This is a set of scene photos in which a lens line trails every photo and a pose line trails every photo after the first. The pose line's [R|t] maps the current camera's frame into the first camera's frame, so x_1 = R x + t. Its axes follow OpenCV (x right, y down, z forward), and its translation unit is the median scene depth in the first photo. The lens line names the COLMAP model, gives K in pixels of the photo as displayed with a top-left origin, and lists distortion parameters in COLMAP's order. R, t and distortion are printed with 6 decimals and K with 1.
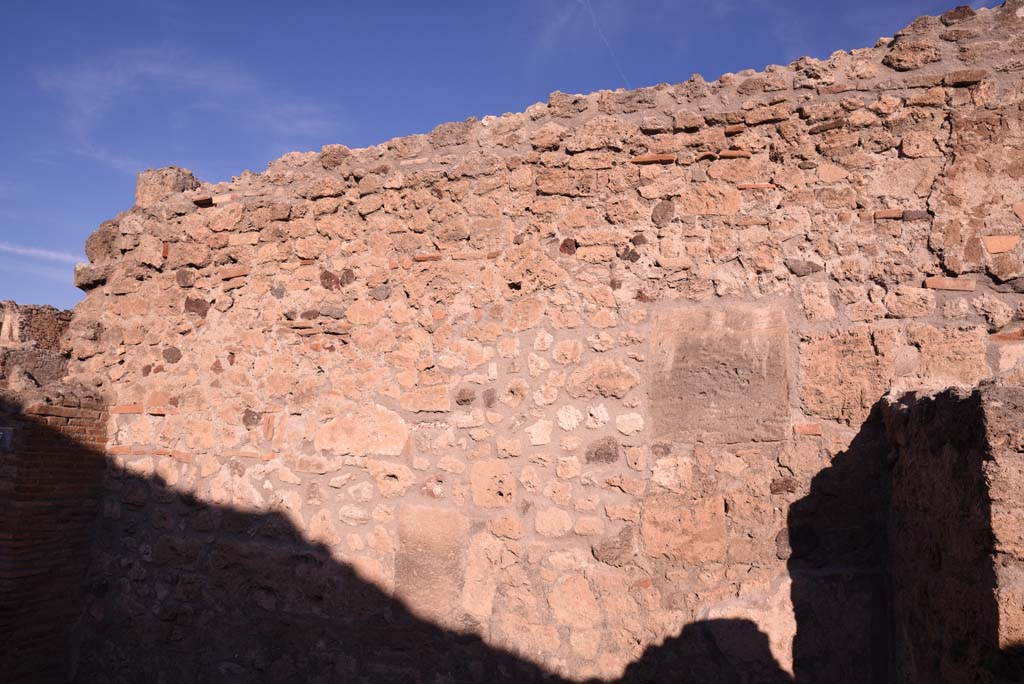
lens RADIAL K [[698.1, 0, 508.7], [0, 698.1, 348.8], [0, 0, 1]] dist [-0.133780, 0.095722]
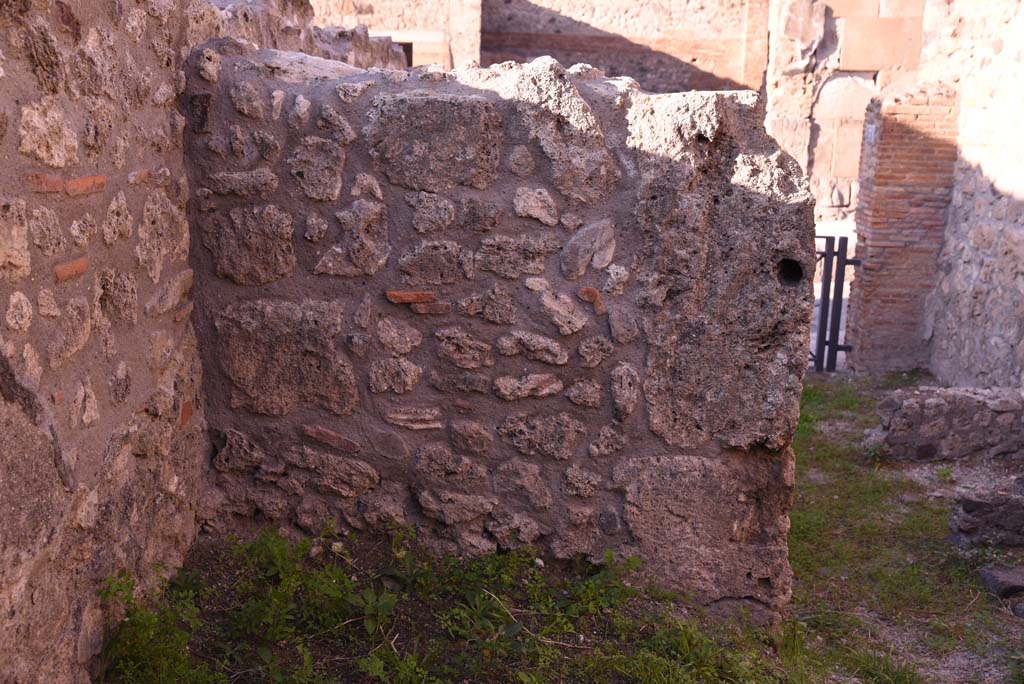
lens RADIAL K [[1108.5, 0, 512.7], [0, 1108.5, 349.6], [0, 0, 1]] dist [-0.014678, 0.136476]
pose [[0.277743, 0.177154, -0.944180, 1.035804], [0.145324, 0.963790, 0.223583, -0.035151], [0.949600, -0.199311, 0.241942, -0.190999]]
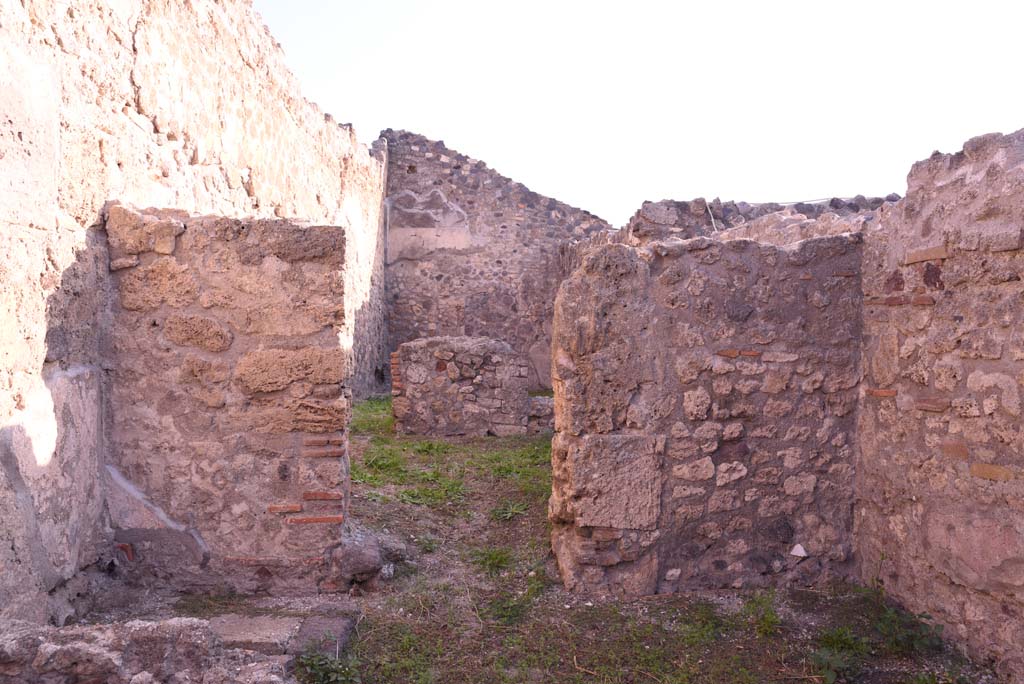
lens RADIAL K [[701.2, 0, 512.1], [0, 701.2, 350.7], [0, 0, 1]] dist [-0.133419, 0.095718]
pose [[-0.368979, -0.032109, 0.928883, -0.500564], [-0.171725, 0.984552, -0.034180, 0.171732], [-0.913436, -0.172124, -0.368793, 0.597562]]
